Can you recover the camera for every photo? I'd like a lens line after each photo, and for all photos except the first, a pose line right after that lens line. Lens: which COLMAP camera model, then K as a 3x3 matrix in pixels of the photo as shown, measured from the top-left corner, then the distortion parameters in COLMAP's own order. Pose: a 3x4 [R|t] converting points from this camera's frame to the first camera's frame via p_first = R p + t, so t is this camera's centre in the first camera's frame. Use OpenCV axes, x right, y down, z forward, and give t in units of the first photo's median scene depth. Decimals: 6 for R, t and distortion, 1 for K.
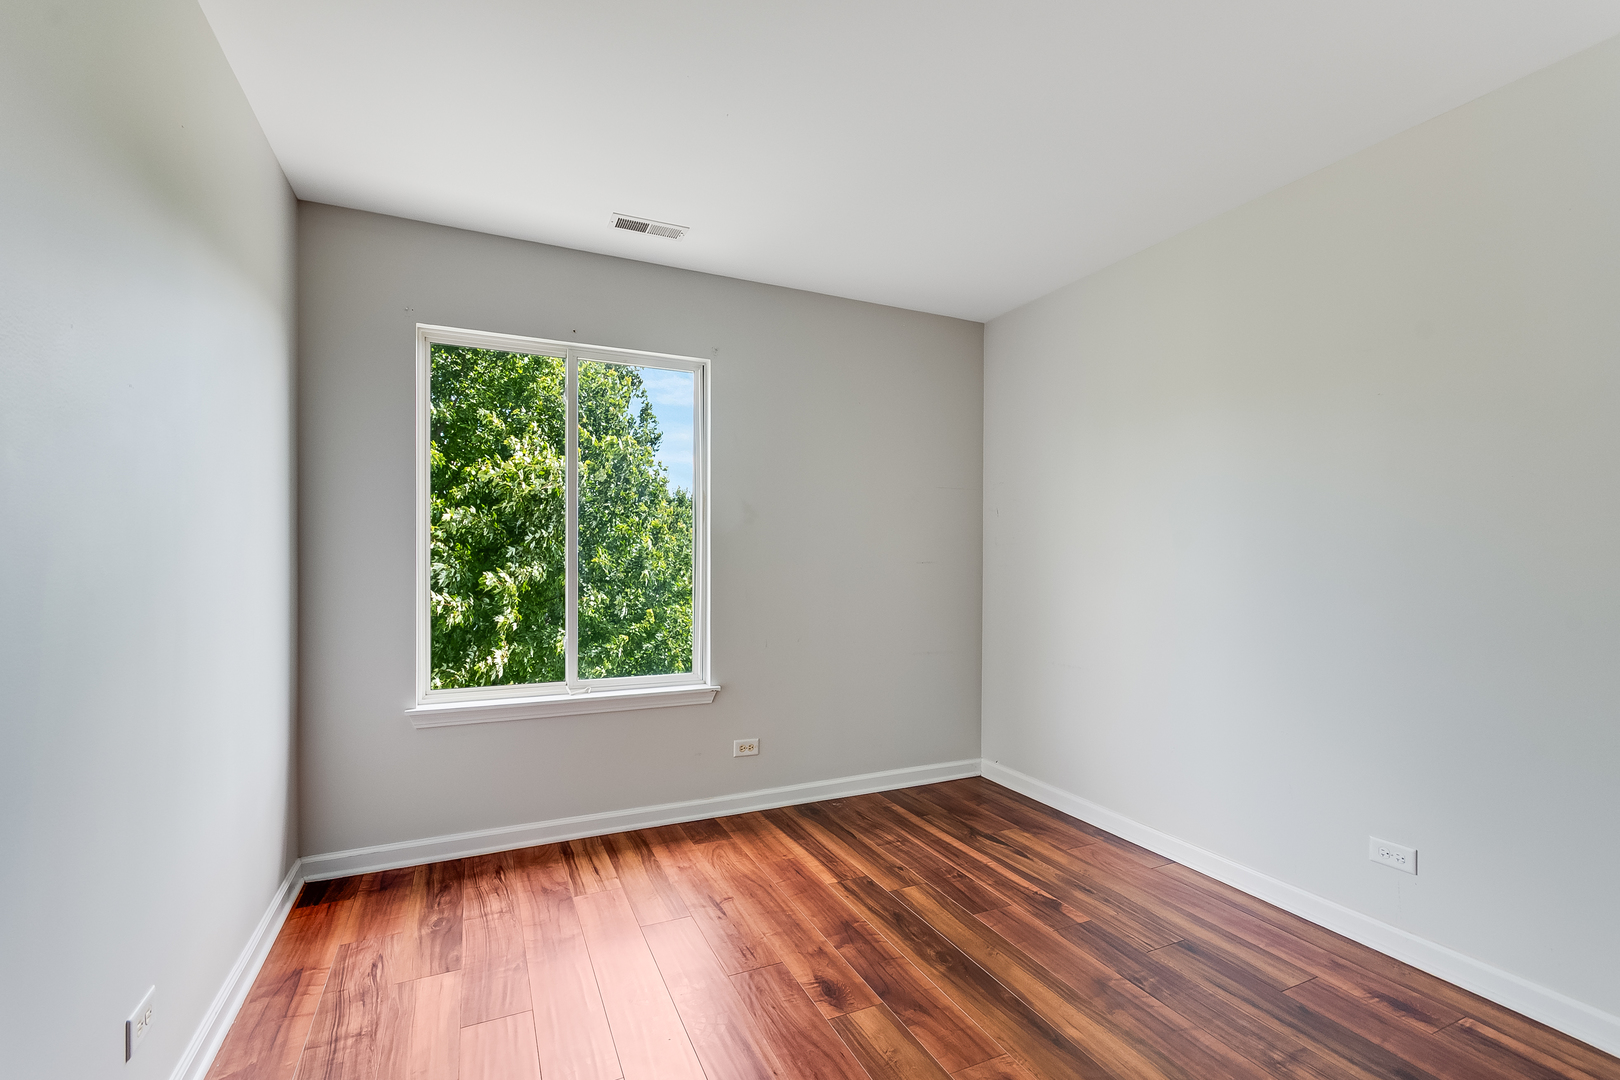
lens RADIAL K [[711.9, 0, 809.0], [0, 711.9, 546.8], [0, 0, 1]] dist [0.005114, 0.000159]
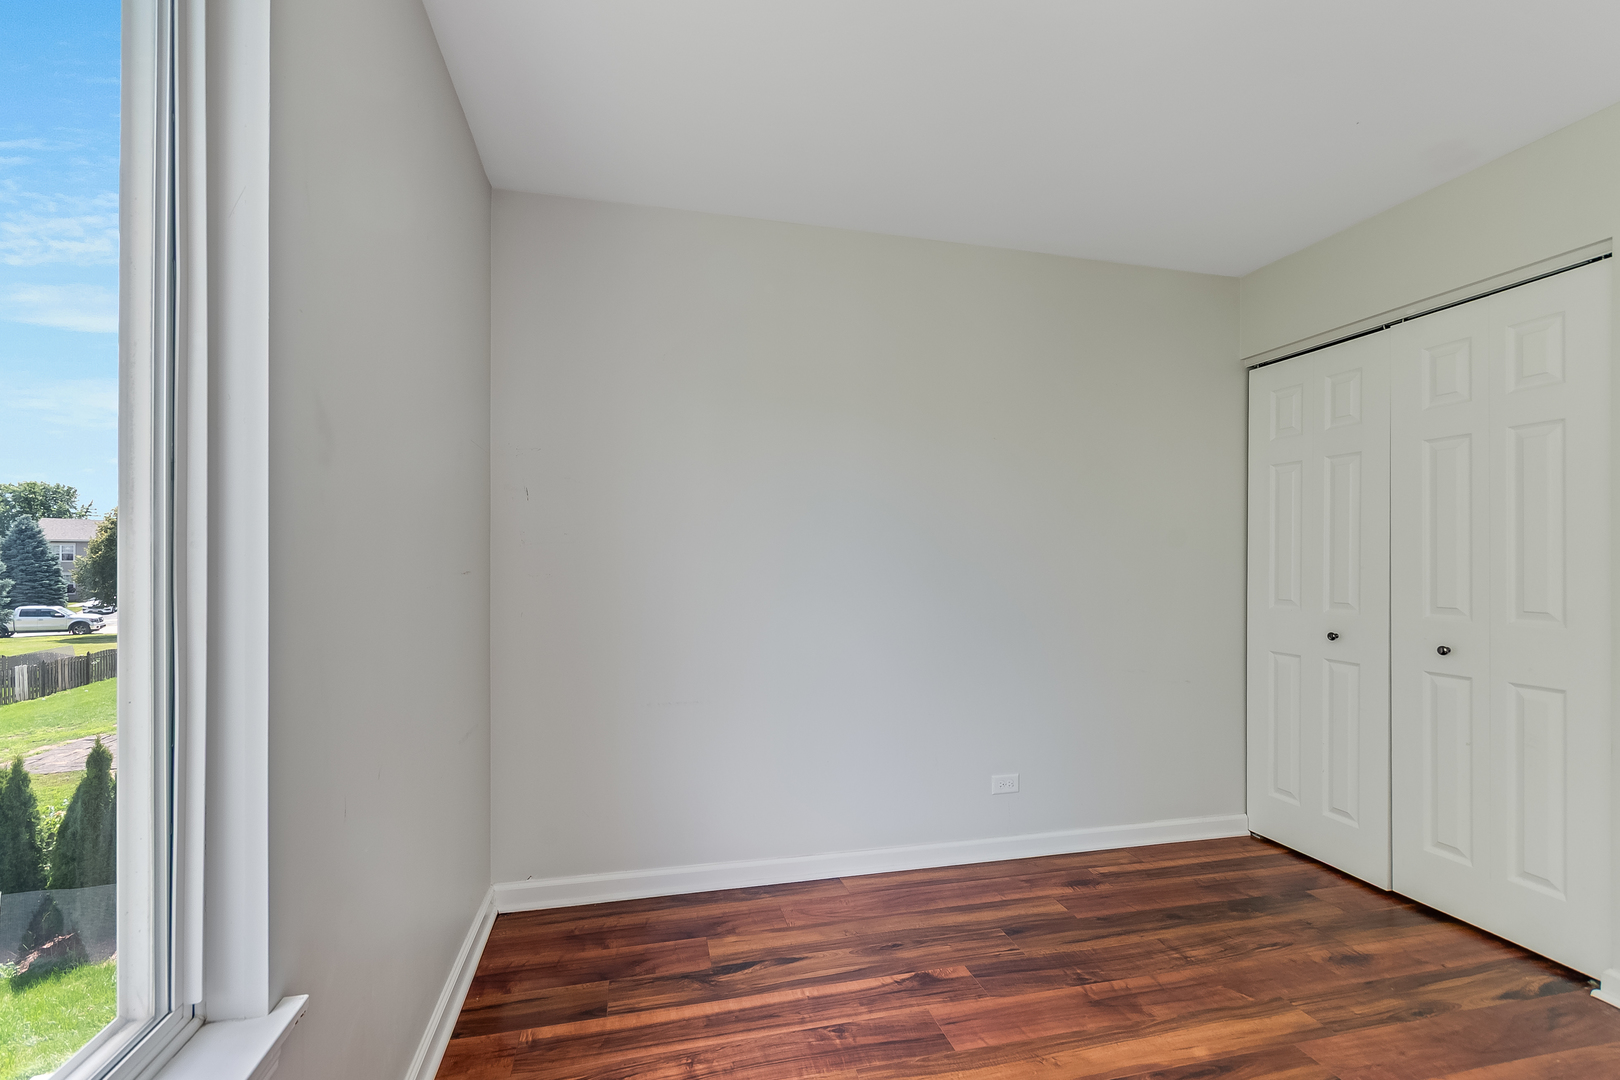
lens RADIAL K [[711.9, 0, 808.9], [0, 711.9, 547.7], [0, 0, 1]] dist [0.005114, 0.000159]
pose [[0.200484, 0.002934, 0.979693, -0.476628], [-0.016745, 0.999860, 0.000432, -0.013085], [-0.979554, -0.016492, 0.200505, 0.883406]]
